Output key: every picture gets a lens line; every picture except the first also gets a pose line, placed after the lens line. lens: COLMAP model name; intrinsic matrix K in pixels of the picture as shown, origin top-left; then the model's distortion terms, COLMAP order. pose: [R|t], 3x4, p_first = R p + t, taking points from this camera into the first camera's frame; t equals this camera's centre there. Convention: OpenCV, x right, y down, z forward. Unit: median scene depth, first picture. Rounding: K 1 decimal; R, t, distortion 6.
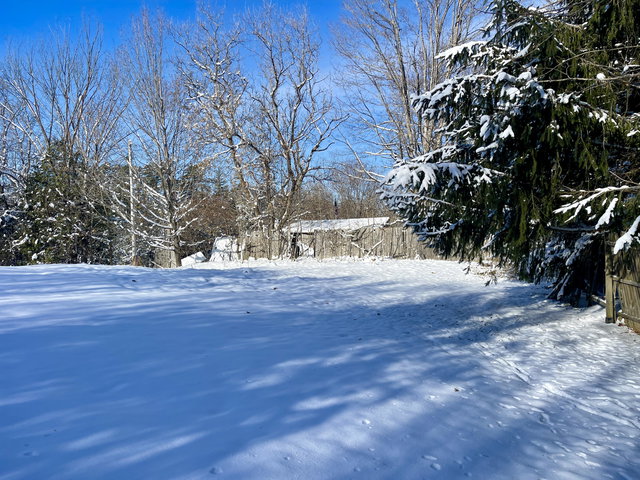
lens RADIAL K [[458.9, 0, 320.0], [0, 458.9, 240.0], [0, 0, 1]] dist [0.020413, -0.001730]
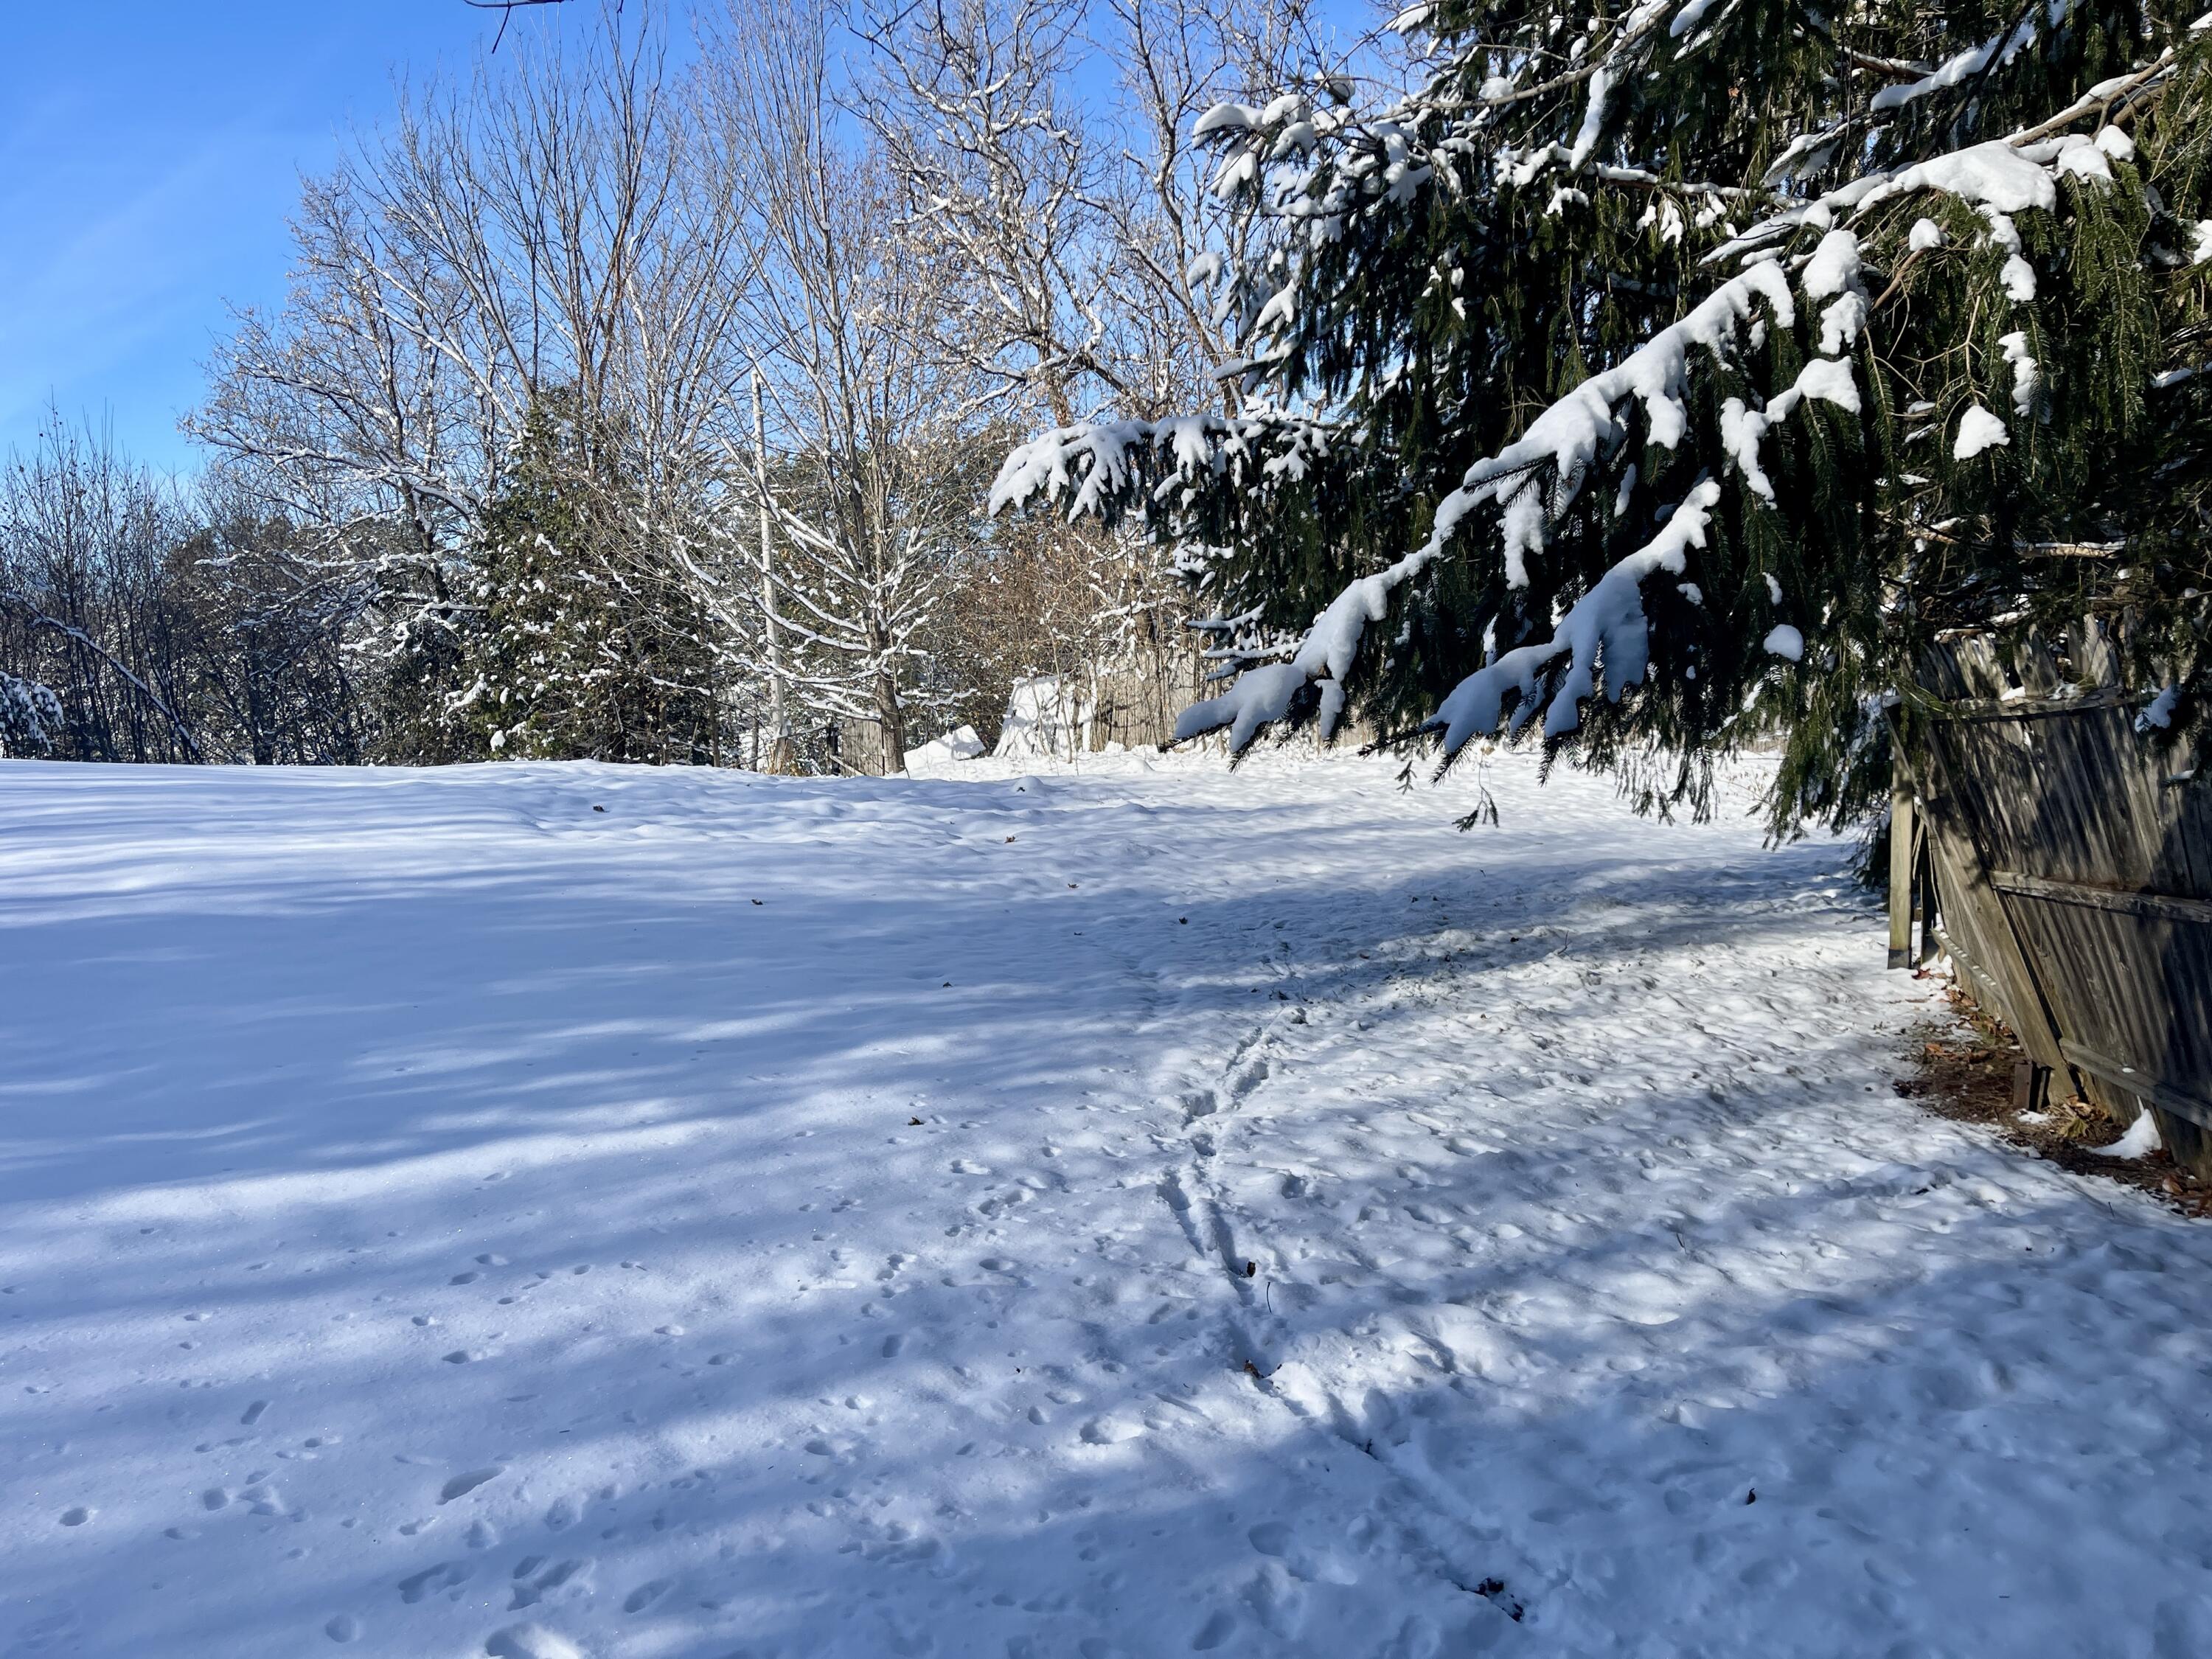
lens RADIAL K [[1586.1, 0, 1106.0], [0, 1586.1, 829.5], [0, 0, 1]] dist [0.020413, -0.001730]
pose [[0.963687, 0.015732, -0.266570, 0.124954], [0.008010, 0.996111, 0.087743, 0.002544], [0.266914, -0.086692, 0.959813, -0.010269]]
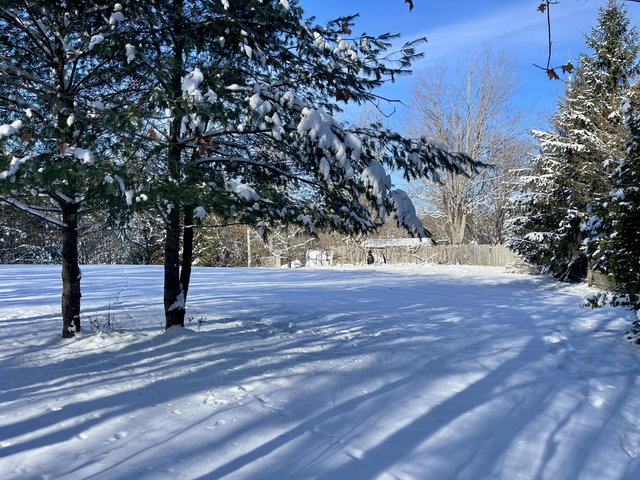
lens RADIAL K [[458.9, 0, 320.0], [0, 458.9, 240.0], [0, 0, 1]] dist [0.020413, -0.001730]
pose [[0.989254, 0.003818, 0.146154, -0.432375], [-0.002025, 0.999921, -0.012416, -0.020045], [-0.146190, 0.011986, 0.989184, -0.471675]]
